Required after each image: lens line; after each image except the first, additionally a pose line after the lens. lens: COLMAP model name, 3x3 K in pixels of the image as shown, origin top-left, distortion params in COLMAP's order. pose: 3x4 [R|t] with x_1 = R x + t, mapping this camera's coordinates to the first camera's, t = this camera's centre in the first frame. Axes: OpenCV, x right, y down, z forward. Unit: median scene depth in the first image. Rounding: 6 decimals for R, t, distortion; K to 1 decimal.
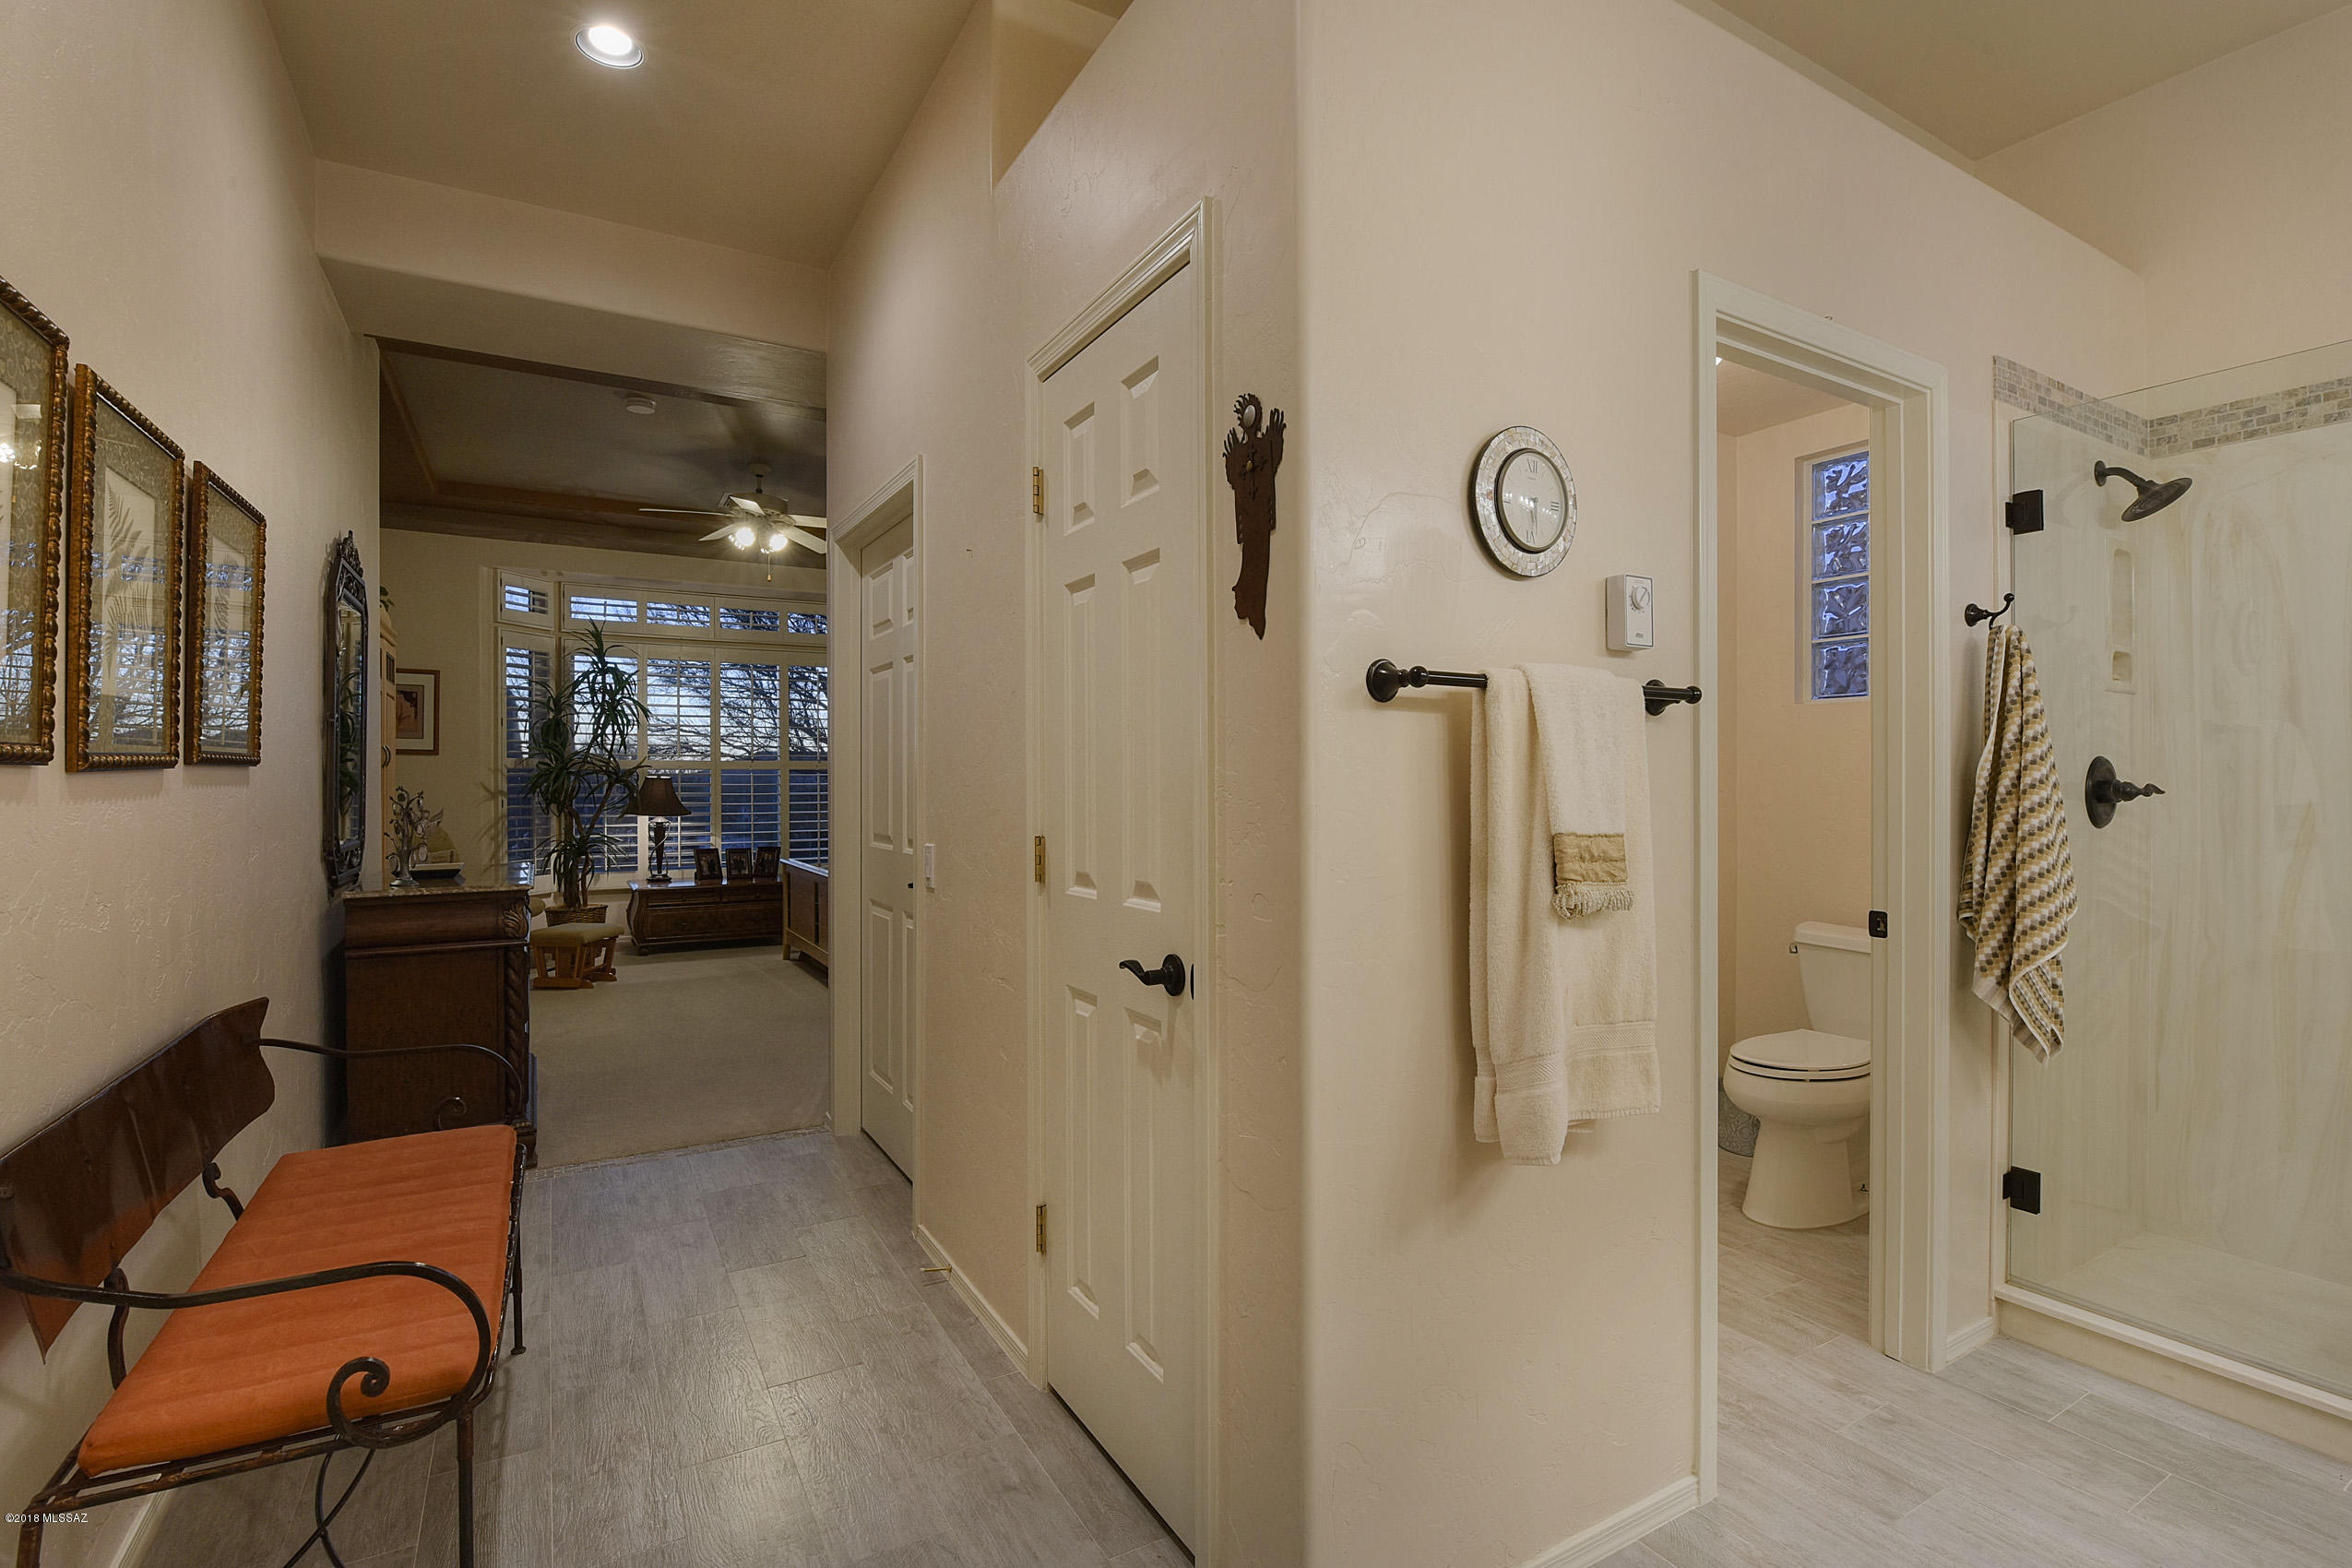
lens RADIAL K [[1109.4, 0, 1166.5], [0, 1109.4, 775.5], [0, 0, 1]] dist [-0.010122, -0.000020]
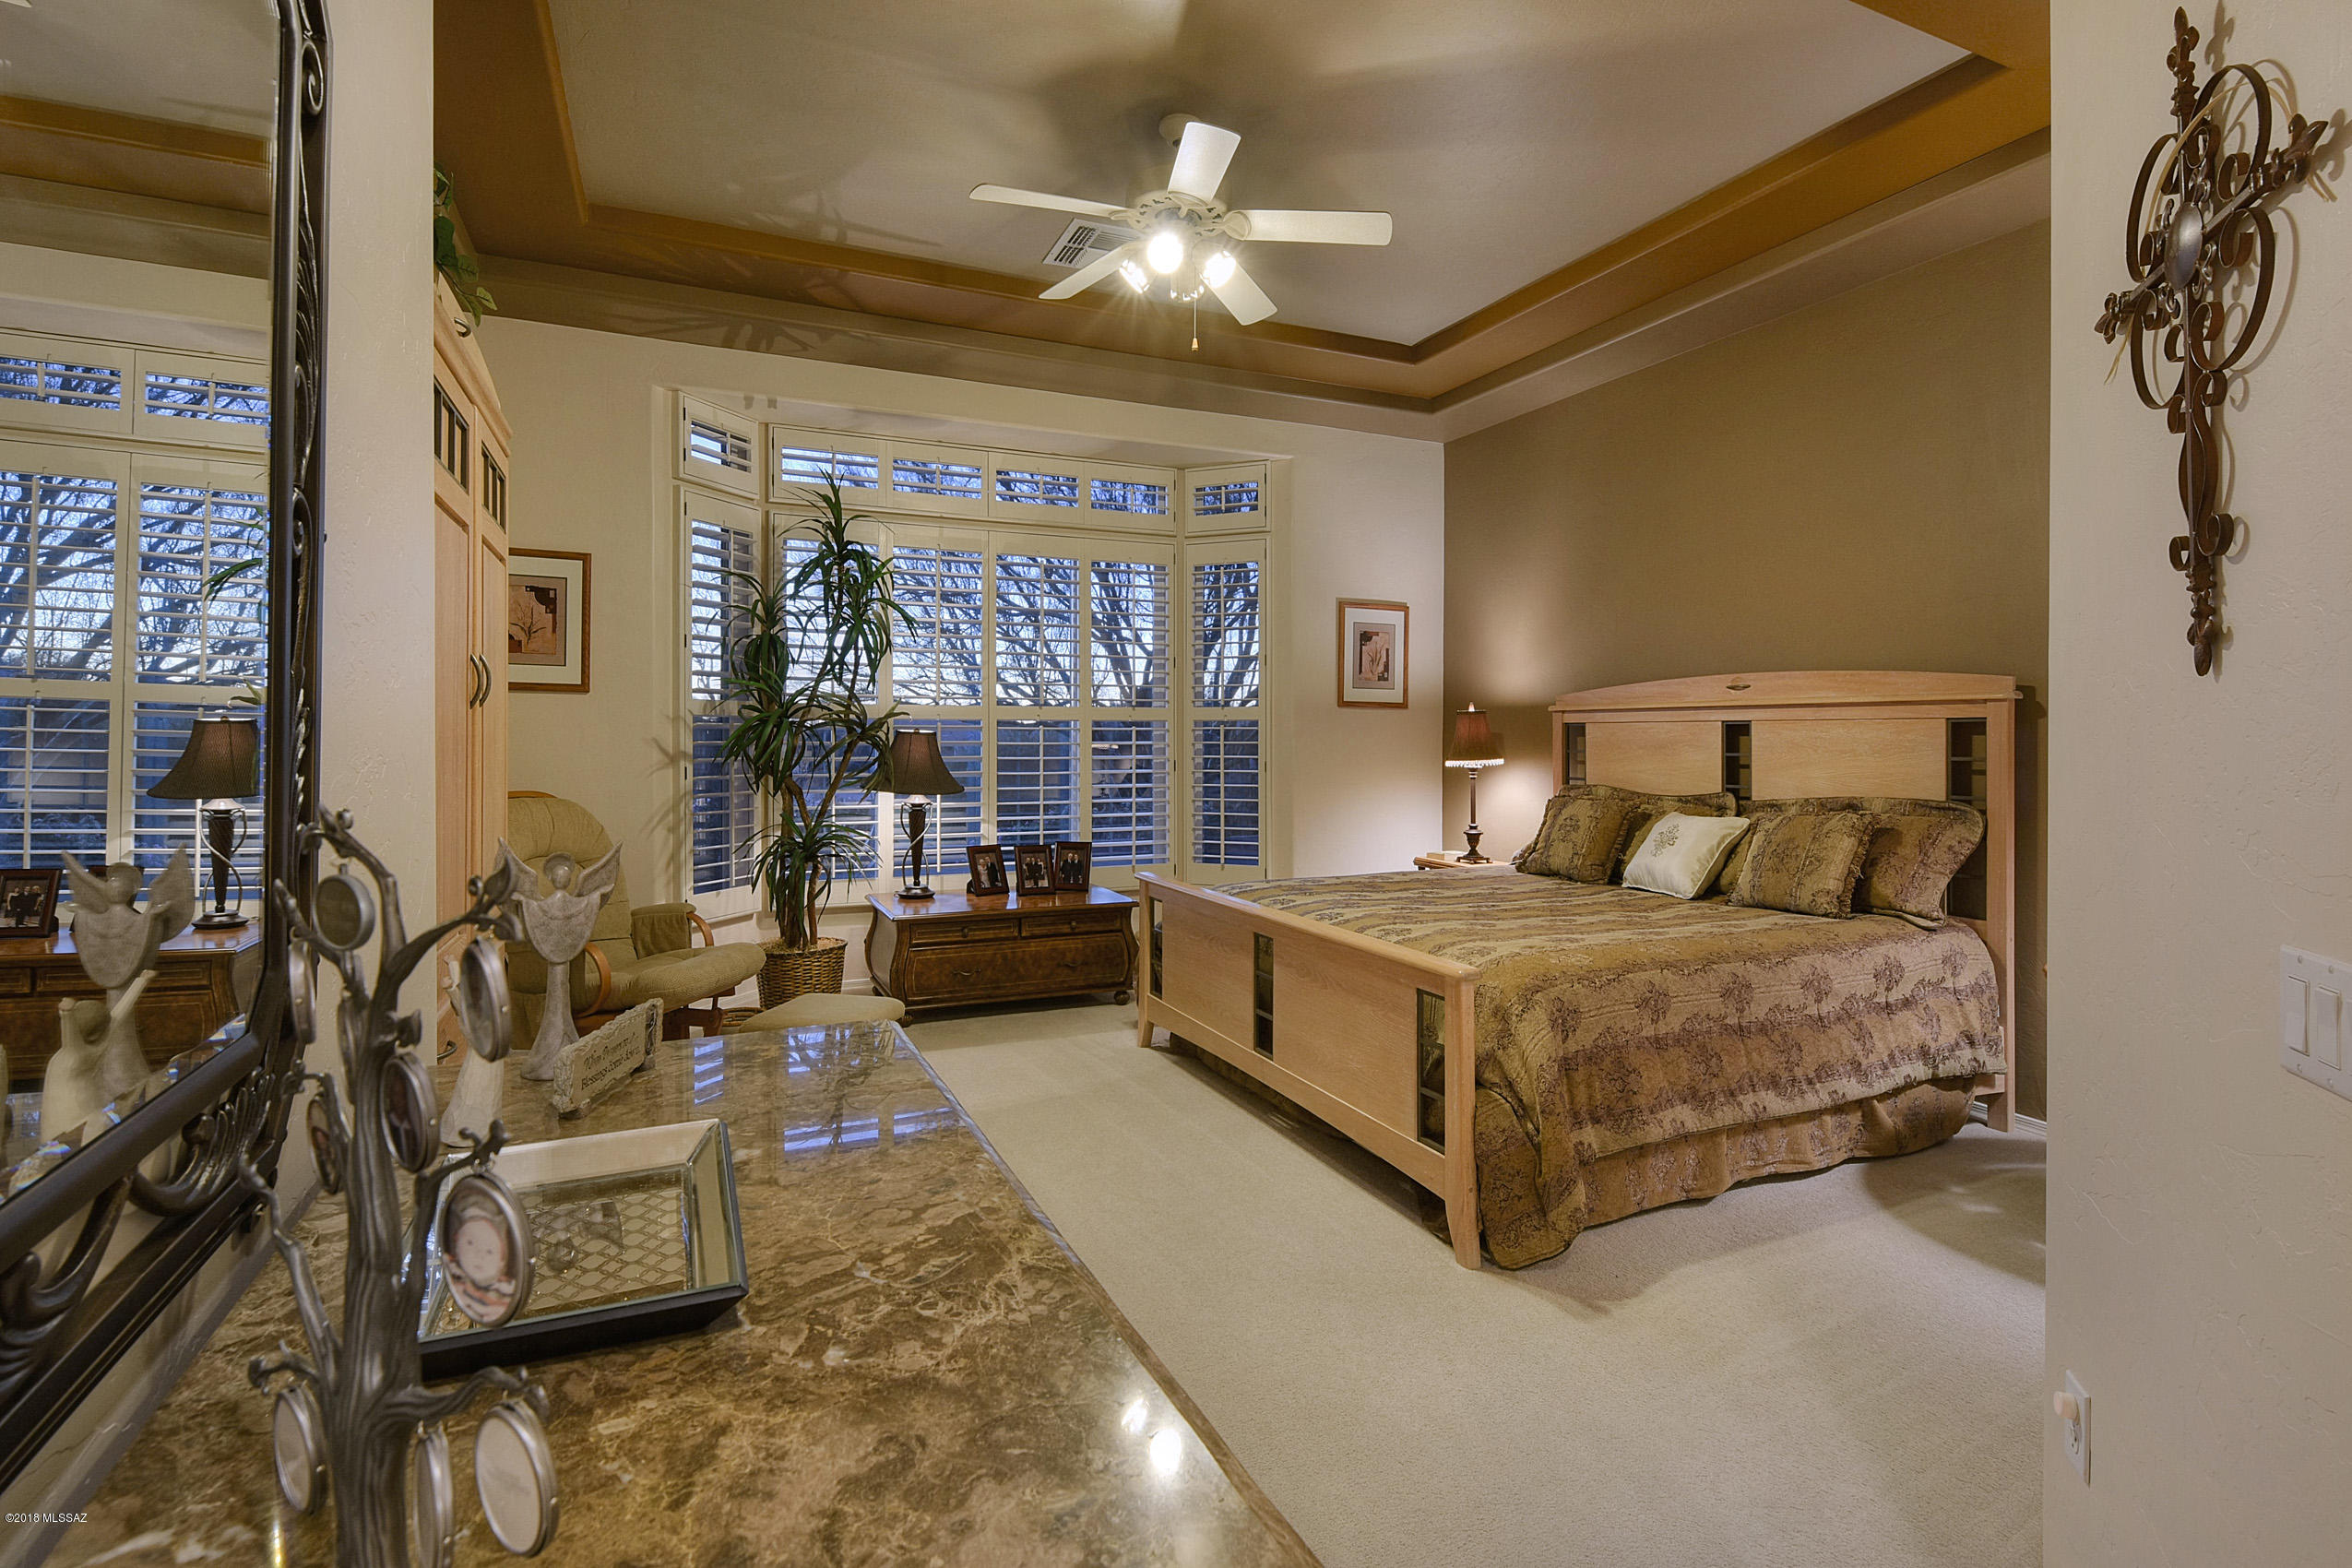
lens RADIAL K [[1049.2, 0, 1089.4], [0, 1049.2, 739.6], [0, 0, 1]] dist [-0.017576, -0.001094]
pose [[0.989961, 0.004735, -0.141259, -0.272034], [-0.003846, 0.999971, 0.006571, 0.001822], [0.141286, -0.005962, 0.989951, 0.418837]]
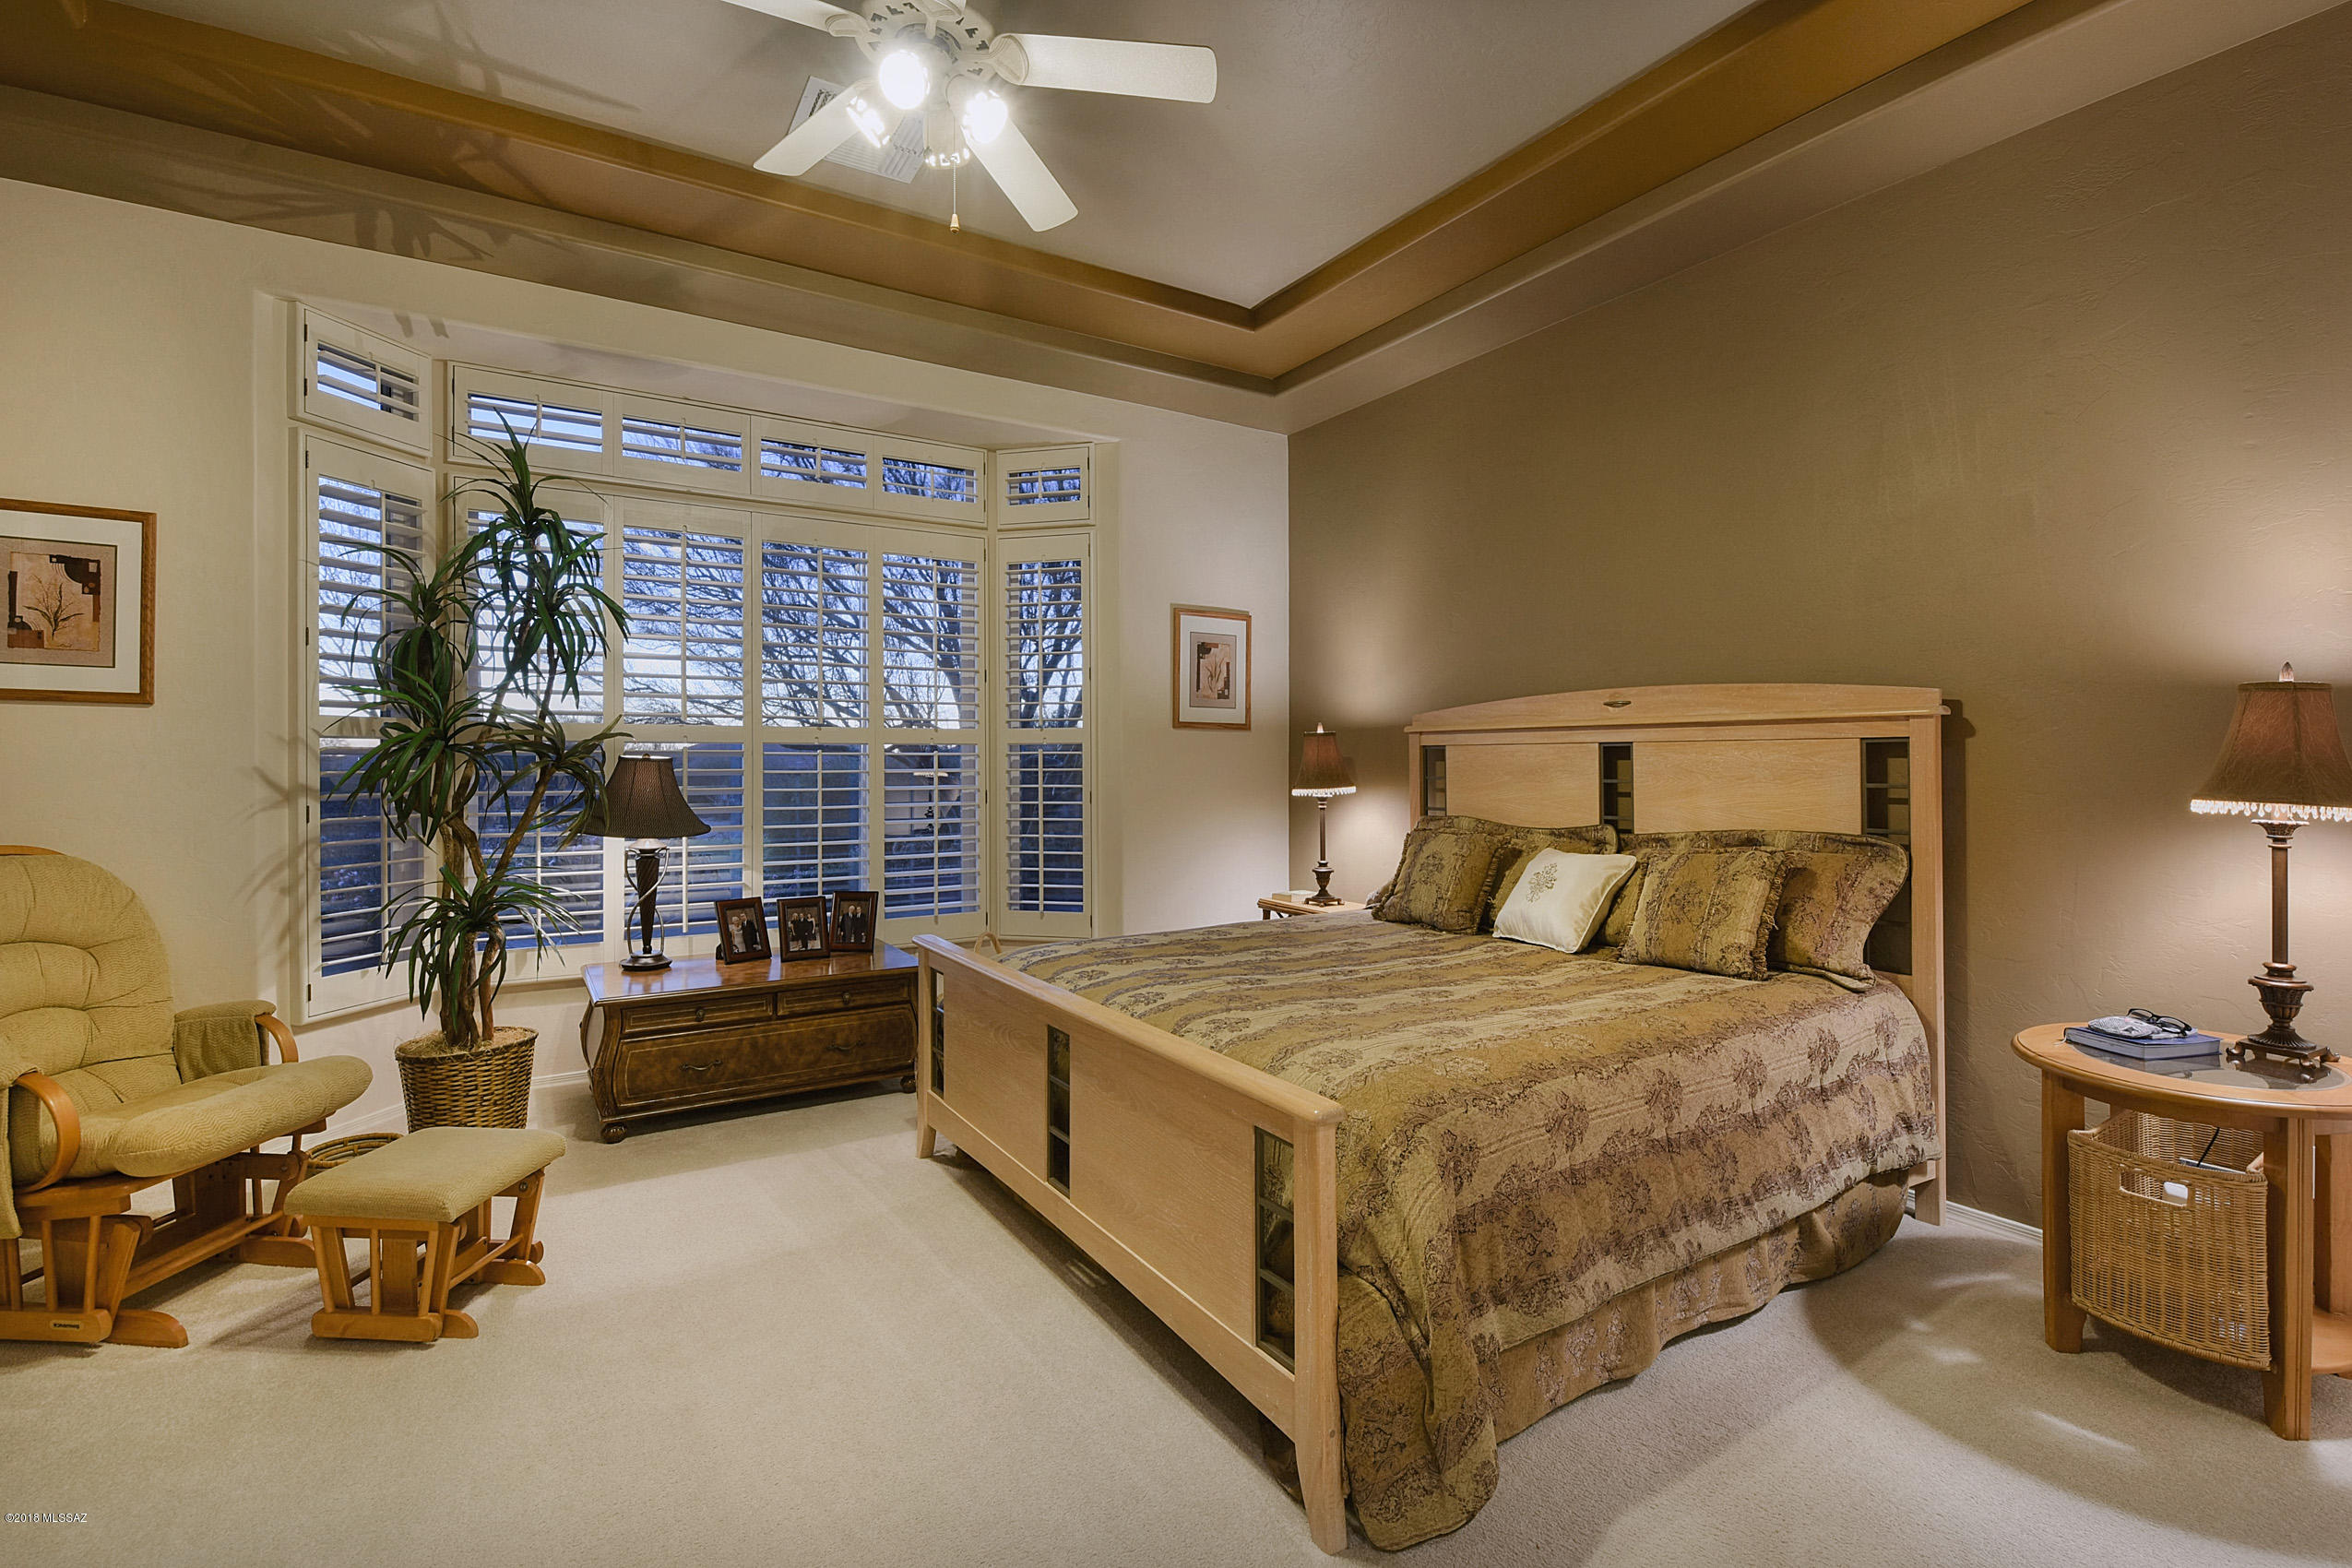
lens RADIAL K [[1026.6, 0, 1096.5], [0, 1026.6, 750.9], [0, 0, 1]] dist [-0.010897, -0.000212]
pose [[0.999996, 0.000435, -0.002838, -0.250574], [-0.000459, 0.999965, -0.008390, 0.002237], [0.002834, 0.008391, 0.999961, 0.531019]]
